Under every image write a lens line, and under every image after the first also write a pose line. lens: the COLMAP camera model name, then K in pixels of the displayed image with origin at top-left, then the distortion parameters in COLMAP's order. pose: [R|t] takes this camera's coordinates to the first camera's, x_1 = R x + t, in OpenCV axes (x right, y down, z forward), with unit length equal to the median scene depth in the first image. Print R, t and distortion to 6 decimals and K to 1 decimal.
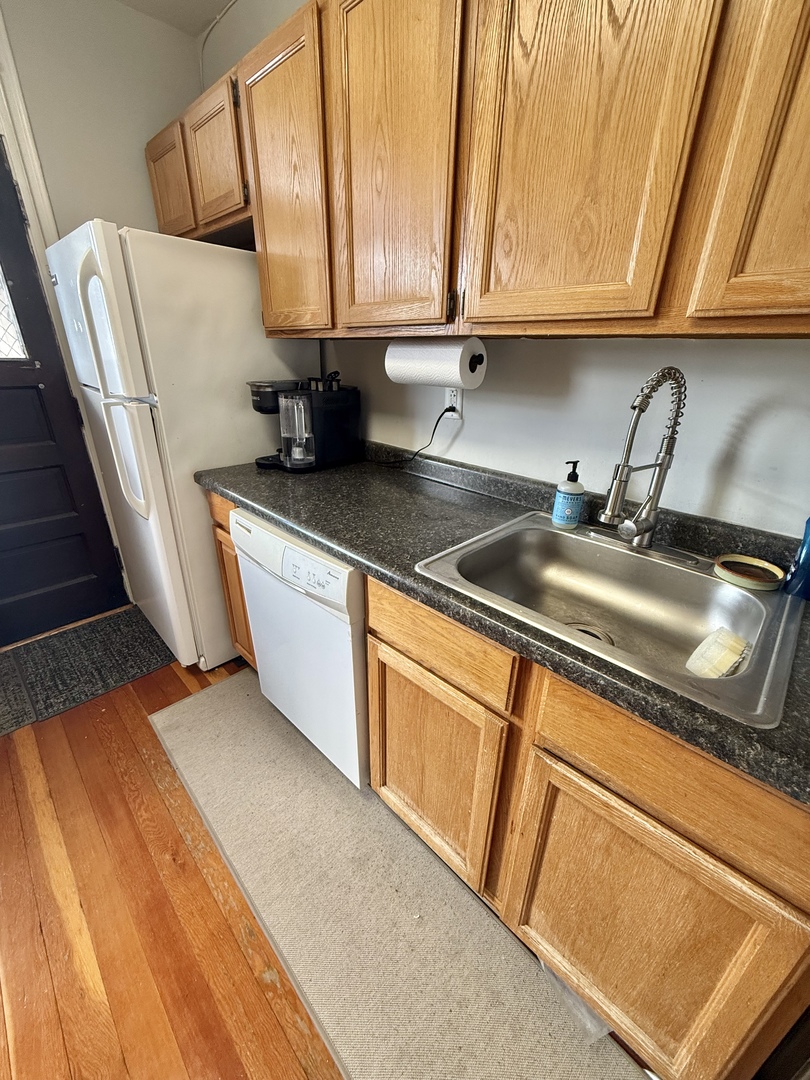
lens RADIAL K [[426.2, 0, 405.4], [0, 426.2, 536.3], [0, 0, 1]] dist [0.001954, -0.000880]
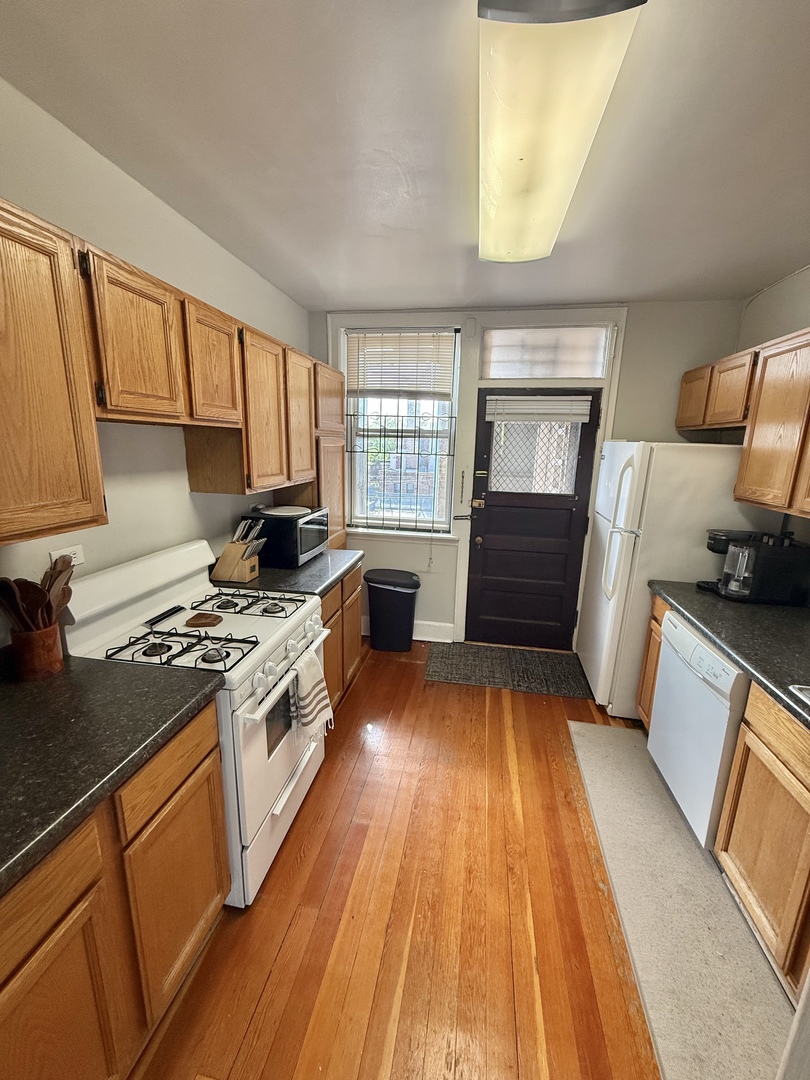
lens RADIAL K [[426.2, 0, 406.1], [0, 426.2, 537.6], [0, 0, 1]] dist [0.001954, -0.000880]
pose [[0.557438, 0.173469, -0.811894, 0.238677], [-0.339415, 0.940086, -0.032180, 0.054132], [0.757668, 0.293507, 0.582918, -0.610132]]
